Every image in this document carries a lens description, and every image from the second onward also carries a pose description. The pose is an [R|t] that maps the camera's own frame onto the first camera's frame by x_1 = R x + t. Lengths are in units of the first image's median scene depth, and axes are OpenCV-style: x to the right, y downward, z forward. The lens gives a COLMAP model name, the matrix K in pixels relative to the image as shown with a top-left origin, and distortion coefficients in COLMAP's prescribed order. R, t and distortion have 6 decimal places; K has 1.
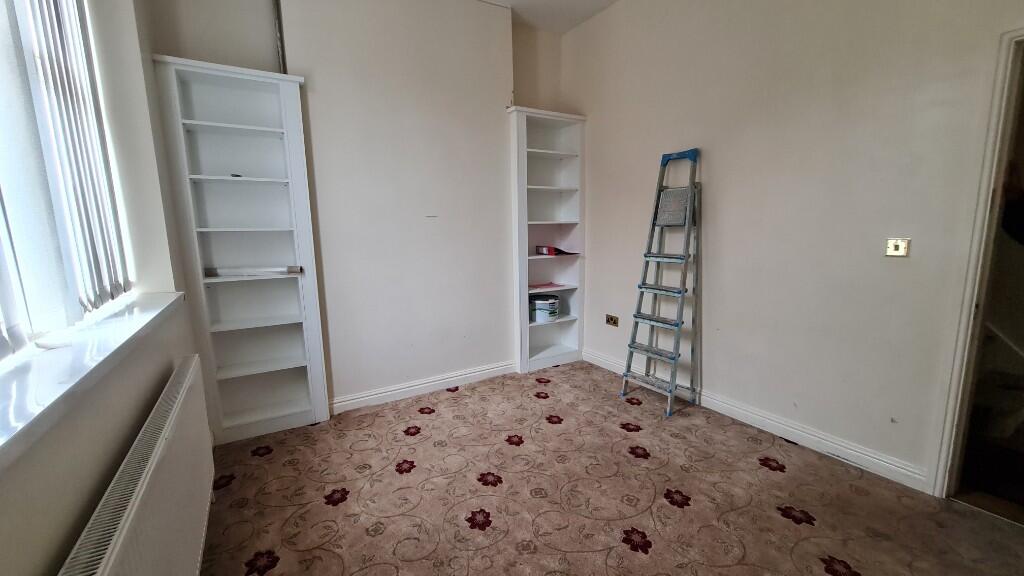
lens RADIAL K [[418.9, 0, 508.6], [0, 418.9, 290.9], [0, 0, 1]] dist [0.000690, 0.000134]
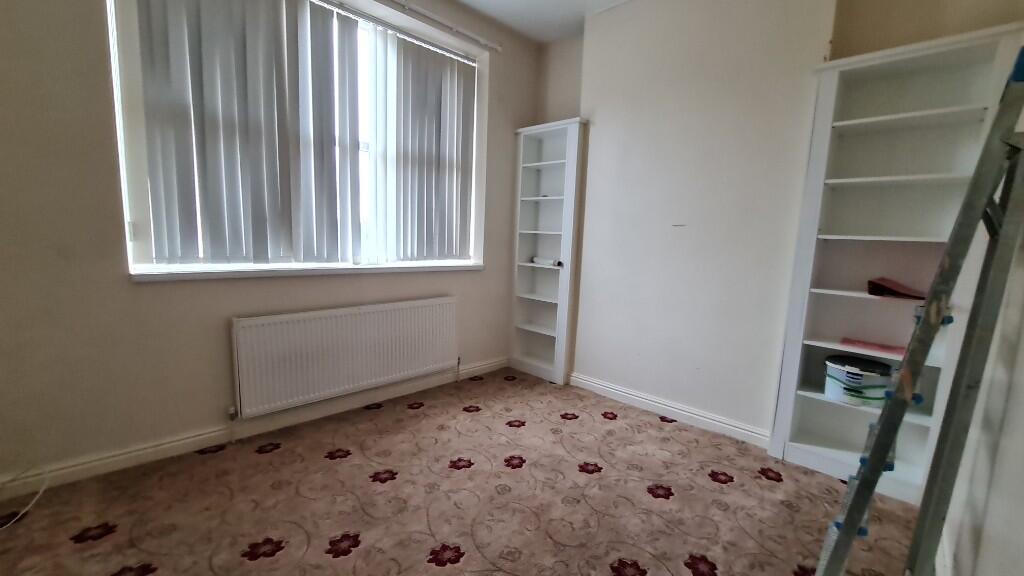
lens RADIAL K [[418.9, 0, 508.5], [0, 418.9, 294.8], [0, 0, 1]] dist [0.000690, 0.000134]
pose [[0.236212, 0.159345, -0.958547, 0.727225], [-0.188449, 0.975246, 0.115682, -0.075582], [0.953253, 0.153312, 0.260393, 0.499103]]
